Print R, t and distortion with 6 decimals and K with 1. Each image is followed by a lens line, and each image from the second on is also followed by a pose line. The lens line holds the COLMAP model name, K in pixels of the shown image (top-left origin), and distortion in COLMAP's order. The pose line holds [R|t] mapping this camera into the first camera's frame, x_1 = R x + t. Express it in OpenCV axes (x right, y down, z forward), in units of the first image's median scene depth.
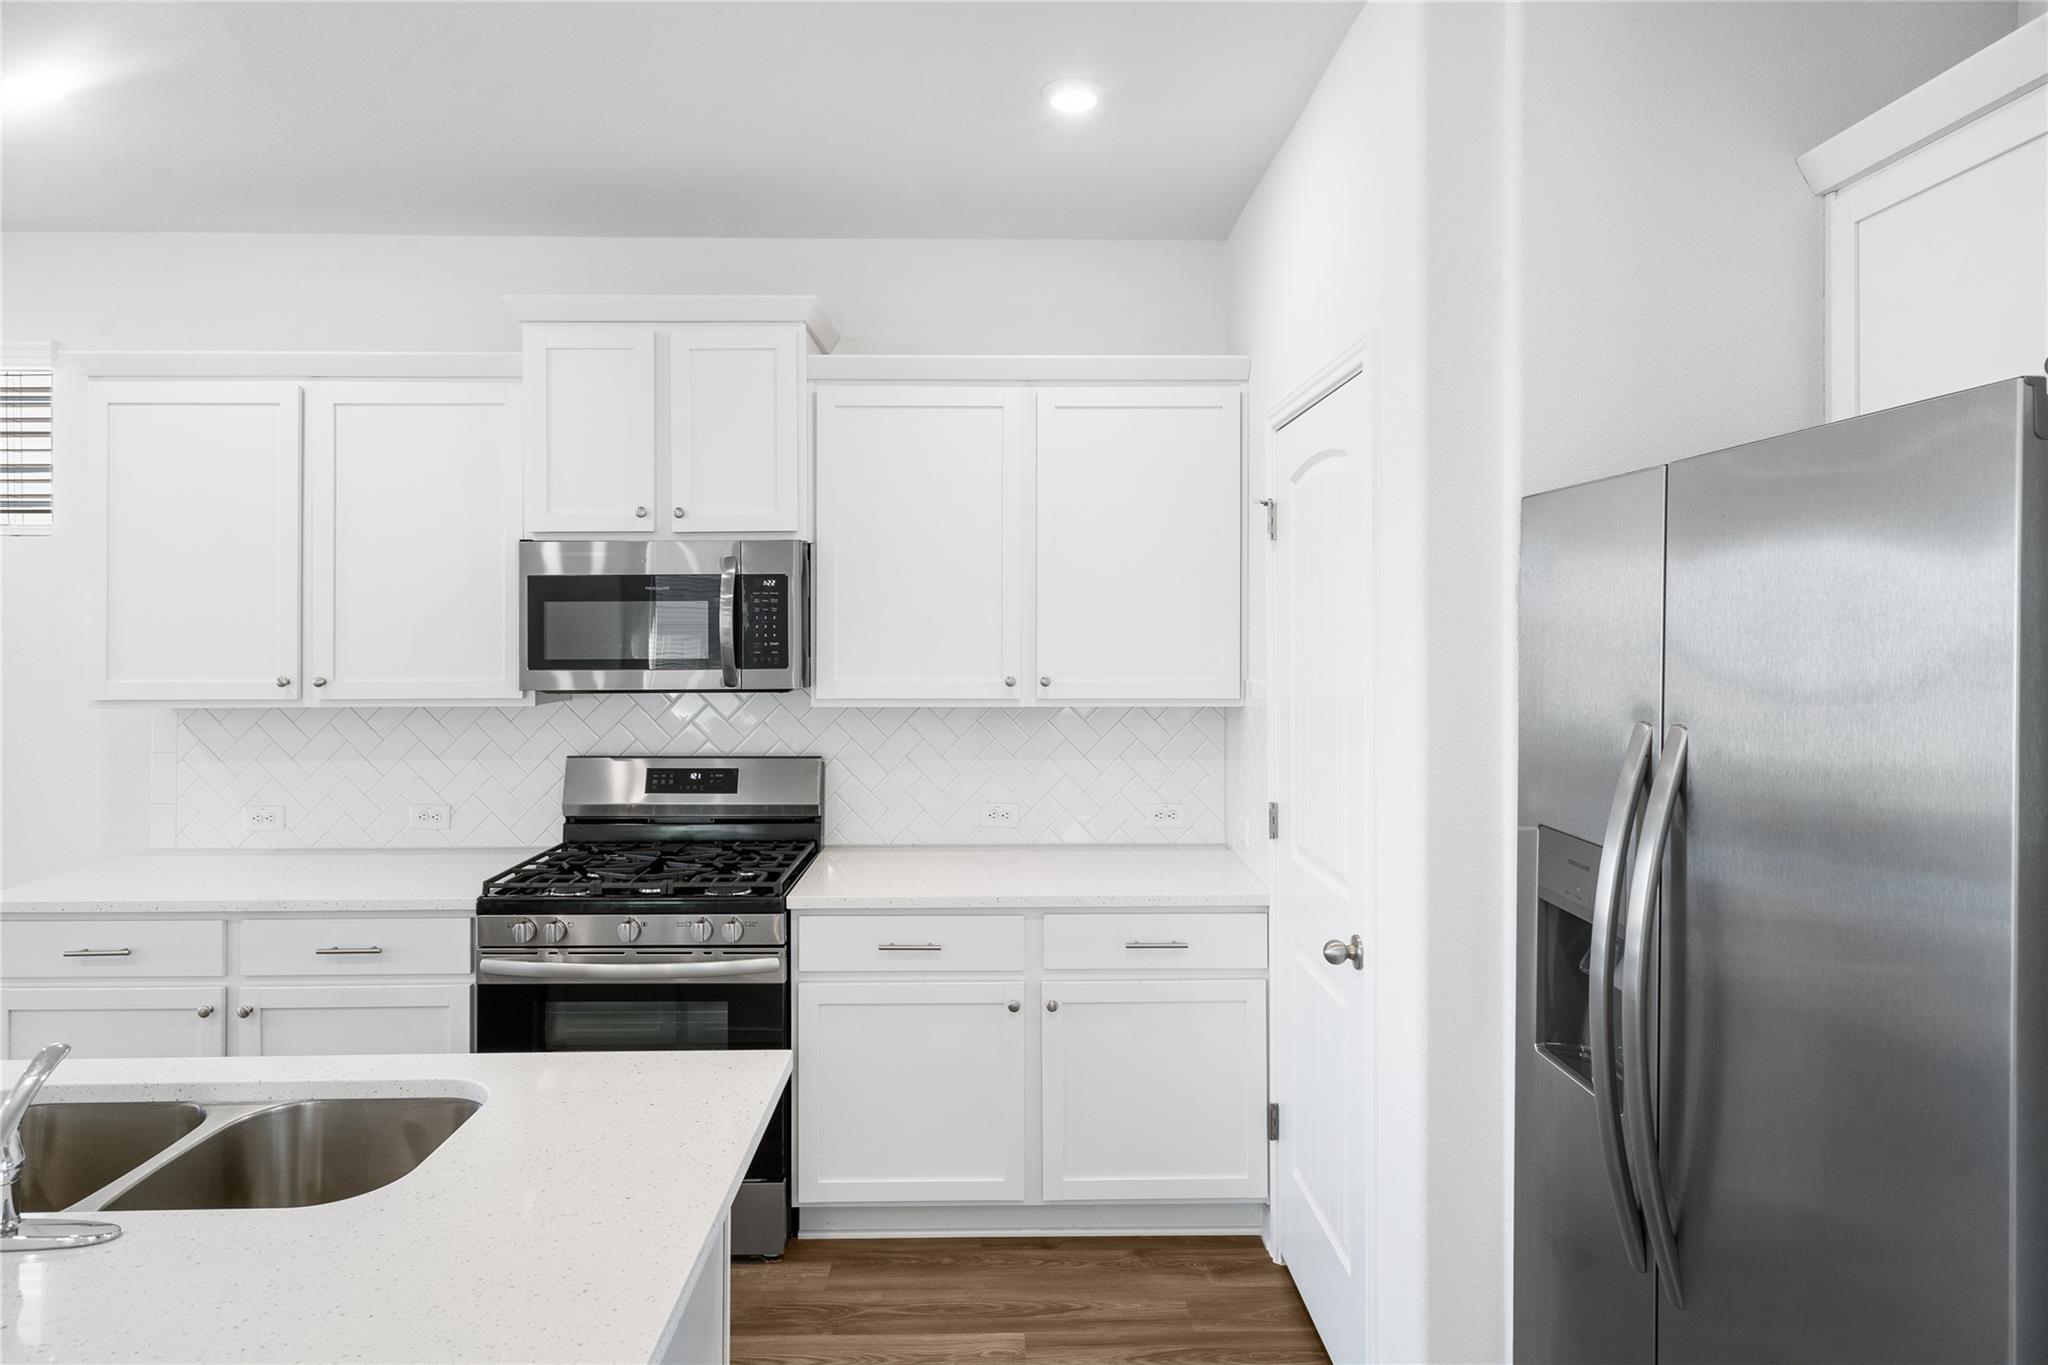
lens RADIAL K [[1183.7, 0, 1026.9], [0, 1183.7, 625.0], [0, 0, 1]] dist [-0.000746, 0.000139]
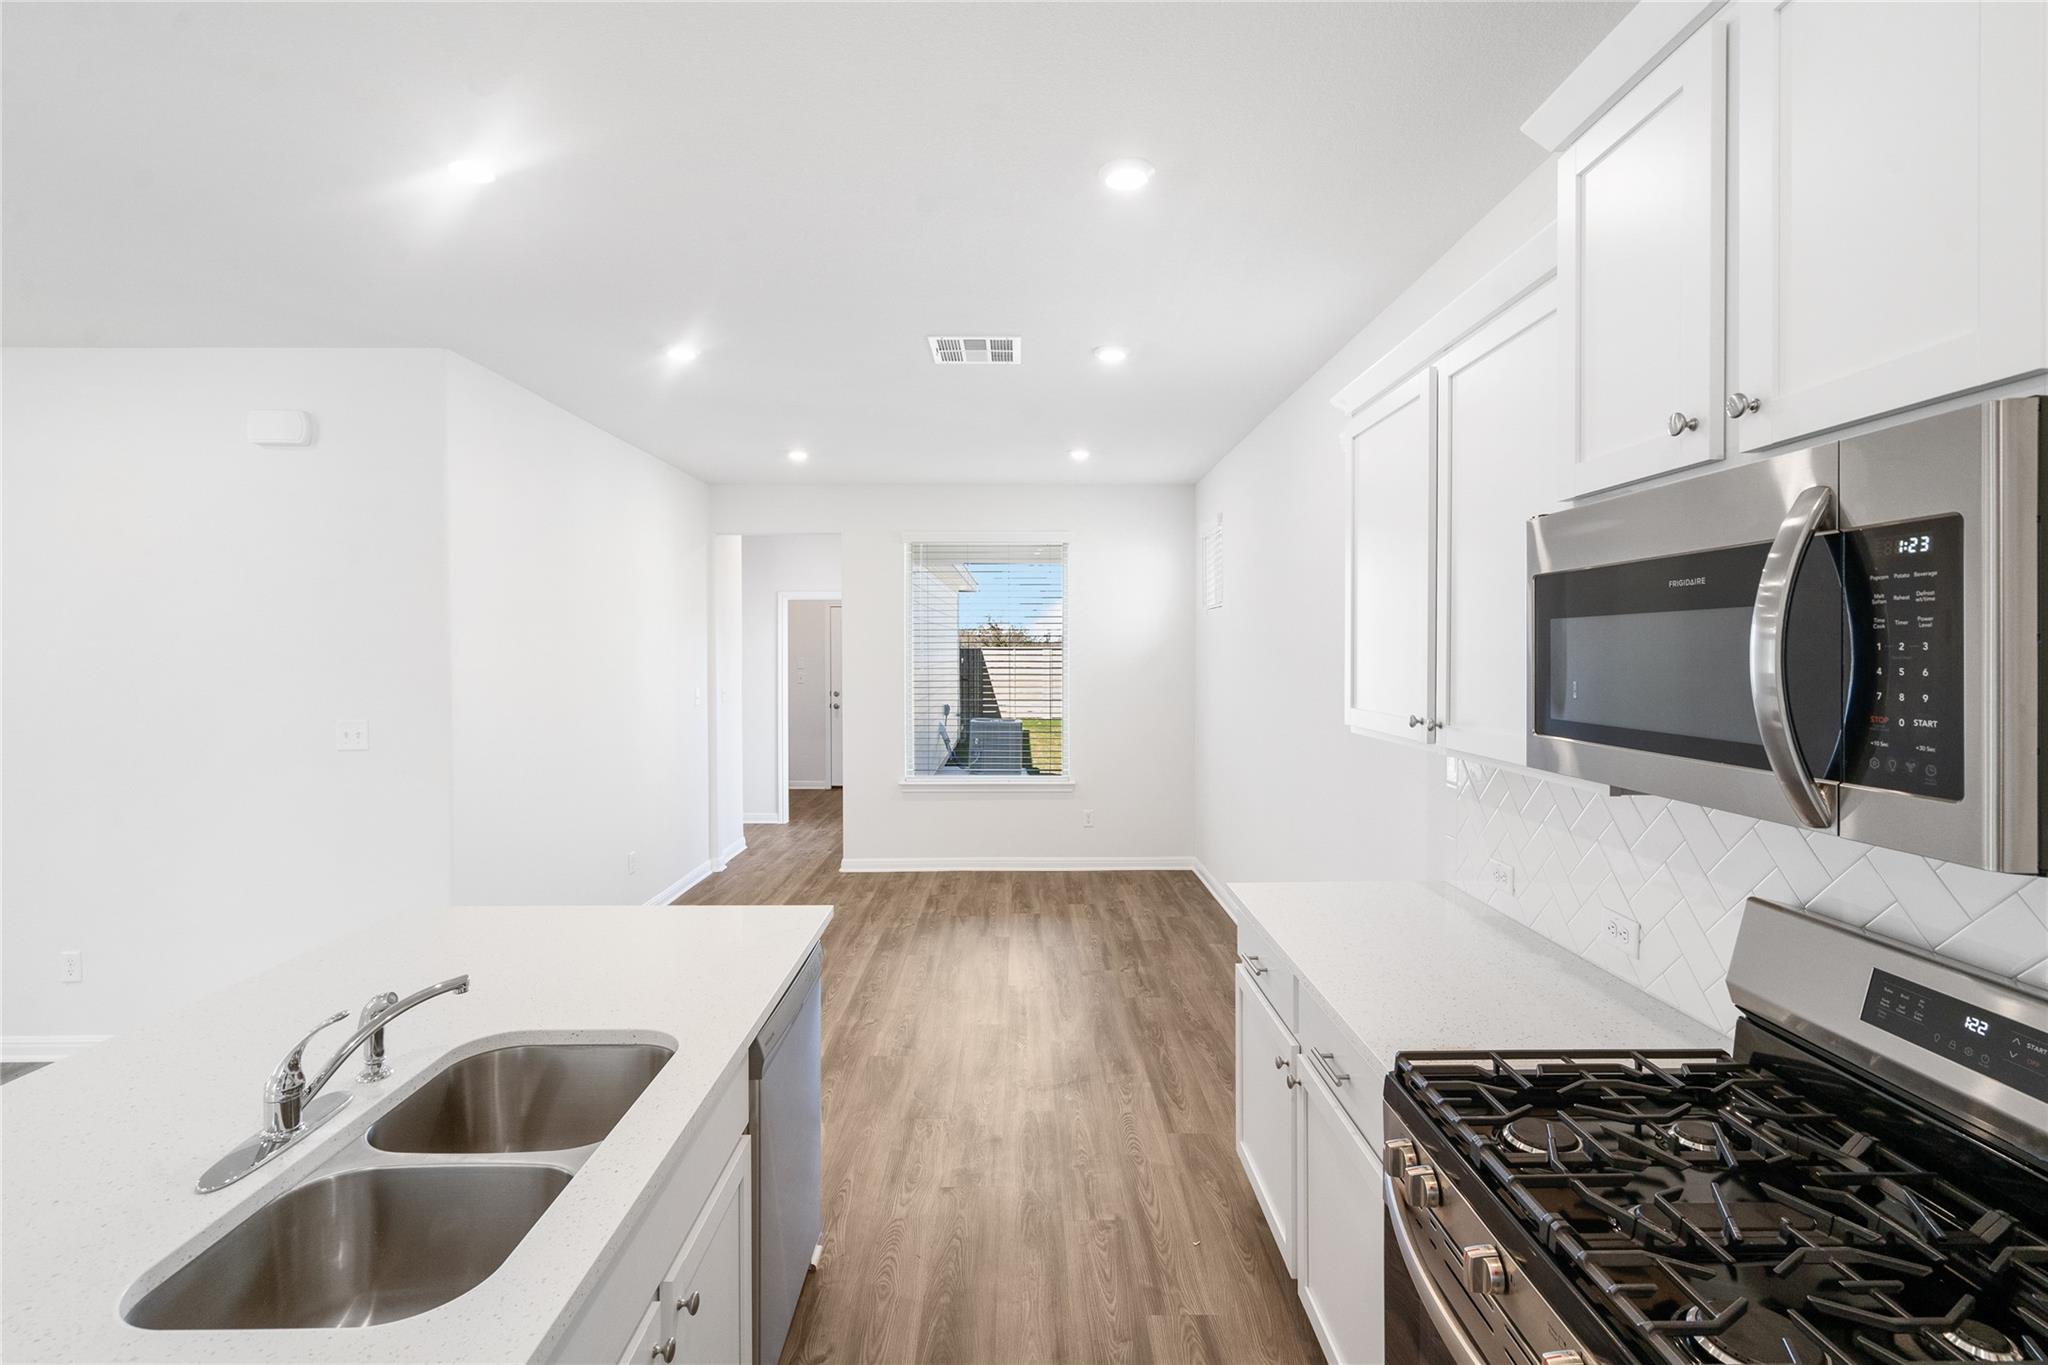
lens RADIAL K [[960.9, 0, 1024.4], [0, 960.9, 658.5], [0, 0, 1]] dist [0.002532, 0.000765]
pose [[-0.013725, 0.012575, -0.999827, 0.065782], [0.003669, 0.999915, 0.012525, -0.007002], [0.999899, -0.003497, -0.013770, 0.734208]]
